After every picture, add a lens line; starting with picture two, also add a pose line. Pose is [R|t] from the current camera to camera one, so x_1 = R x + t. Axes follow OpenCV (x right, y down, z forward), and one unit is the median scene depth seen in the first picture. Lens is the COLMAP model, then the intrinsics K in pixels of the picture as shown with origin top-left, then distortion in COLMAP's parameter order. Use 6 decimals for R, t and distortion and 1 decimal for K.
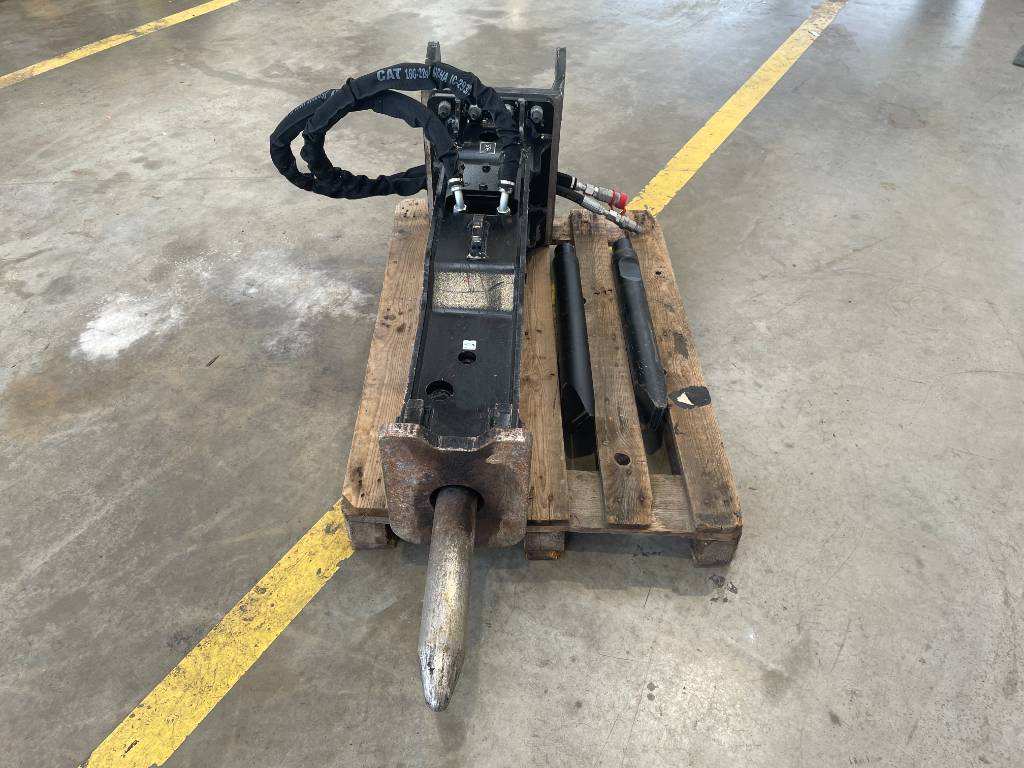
lens RADIAL K [[774.3, 0, 512.1], [0, 774.3, 370.4], [0, 0, 1]] dist [0.079566, -0.105439]
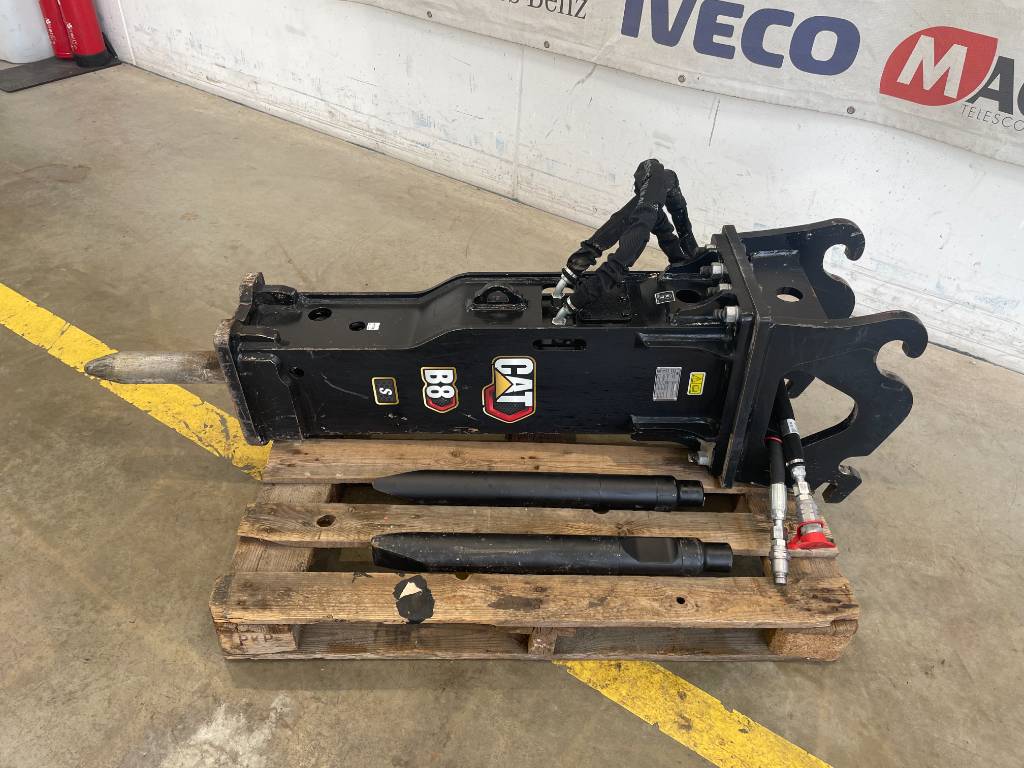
lens RADIAL K [[773.8, 0, 508.7], [0, 773.8, 372.4], [0, 0, 1]] dist [0.079670, -0.106758]
pose [[0.044474, -0.642514, 0.764982, -0.592285], [0.635323, 0.609134, 0.474680, -0.508541], [-0.770965, 0.464899, 0.435295, 0.547298]]
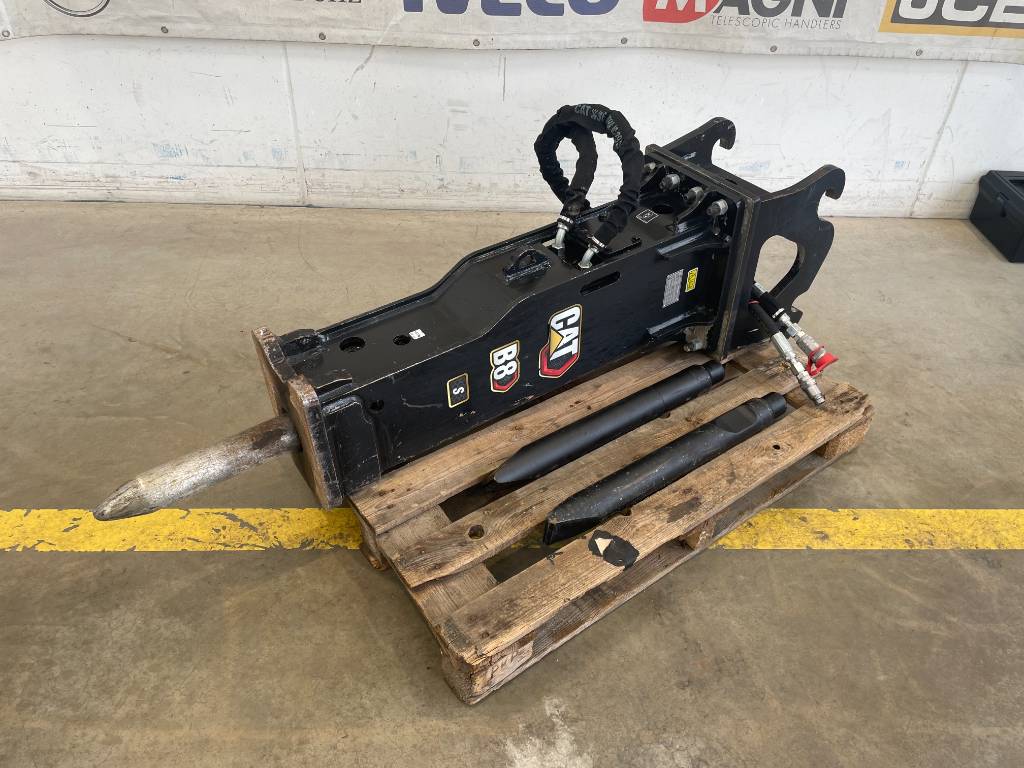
lens RADIAL K [[774.3, 0, 512.1], [0, 774.3, 370.4], [0, 0, 1]] dist [0.079566, -0.105439]
pose [[-0.541808, -0.546496, 0.638582, -0.503125], [0.527463, 0.370450, 0.764558, -0.804398], [-0.654390, 0.751072, 0.087544, 0.926394]]
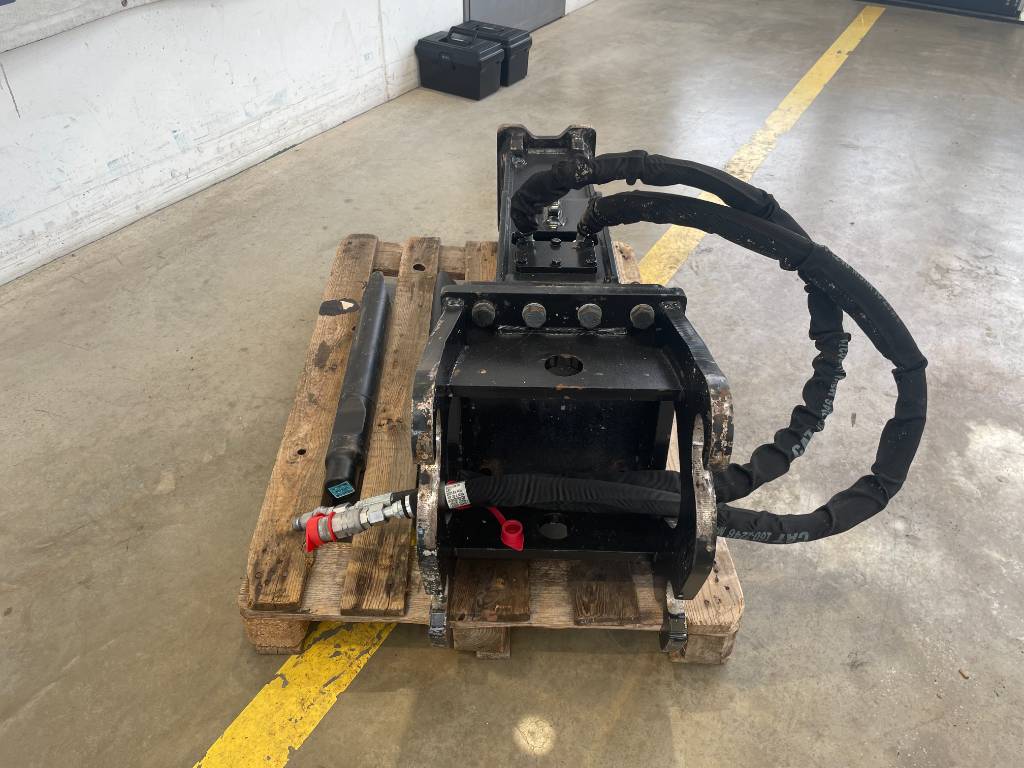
lens RADIAL K [[773.6, 0, 511.6], [0, 773.6, 371.4], [0, 0, 1]] dist [0.081218, -0.109538]
pose [[-0.999151, -0.014870, -0.038423, 0.035787], [-0.040374, 0.167469, 0.985050, -0.973913], [-0.008213, 0.985765, -0.167927, 1.235944]]
